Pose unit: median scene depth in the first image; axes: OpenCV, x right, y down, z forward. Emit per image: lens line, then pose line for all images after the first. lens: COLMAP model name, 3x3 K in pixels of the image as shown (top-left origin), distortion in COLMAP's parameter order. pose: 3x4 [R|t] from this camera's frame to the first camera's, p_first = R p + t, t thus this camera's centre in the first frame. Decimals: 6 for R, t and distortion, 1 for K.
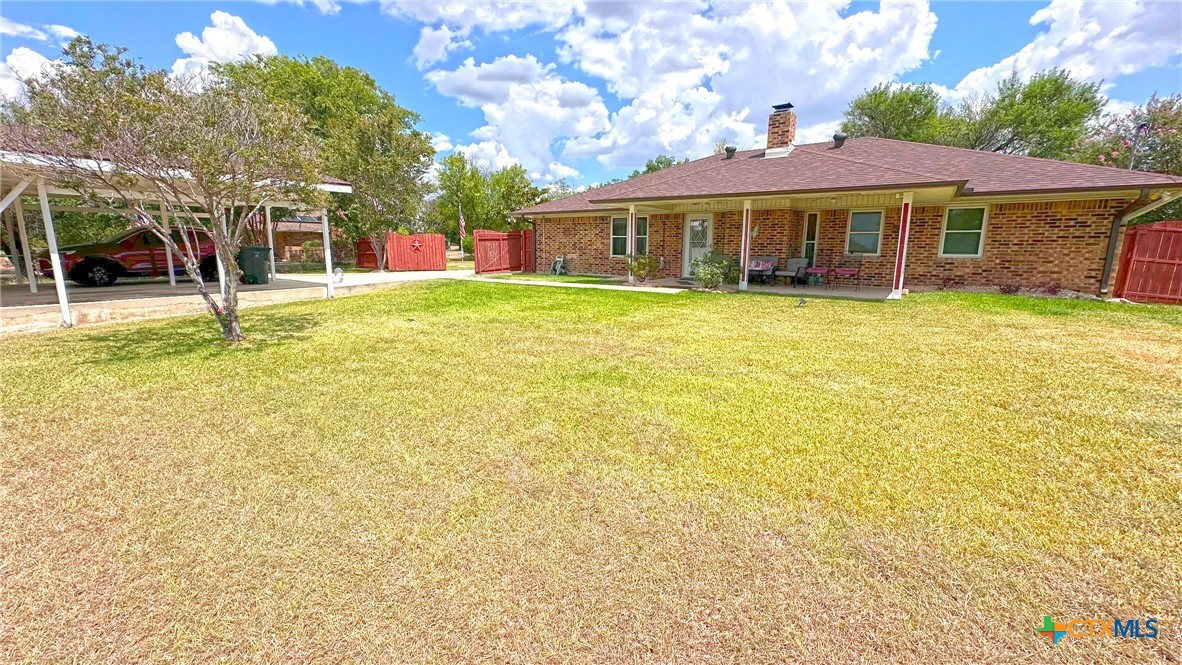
lens RADIAL K [[472.3, 0, 592.7], [0, 472.3, 330.5], [0, 0, 1]] dist [-0.006328, 0.001884]
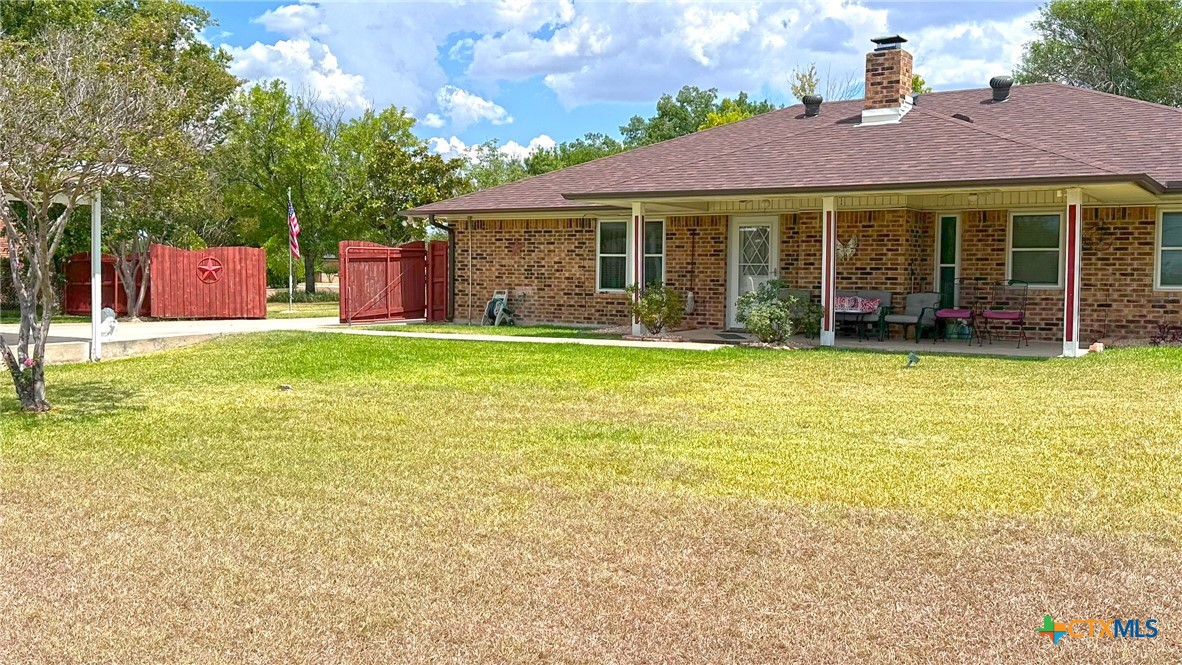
lens RADIAL K [[1103.8, 0, 591.0], [0, 1103.8, 334.0], [0, 0, 1]] dist [0.061098, 0.000000]
pose [[0.998627, 0.001038, 0.052383, -0.036772], [0.005394, 0.992455, -0.122490, 0.051289], [-0.052115, 0.122605, 0.991086, -0.271124]]
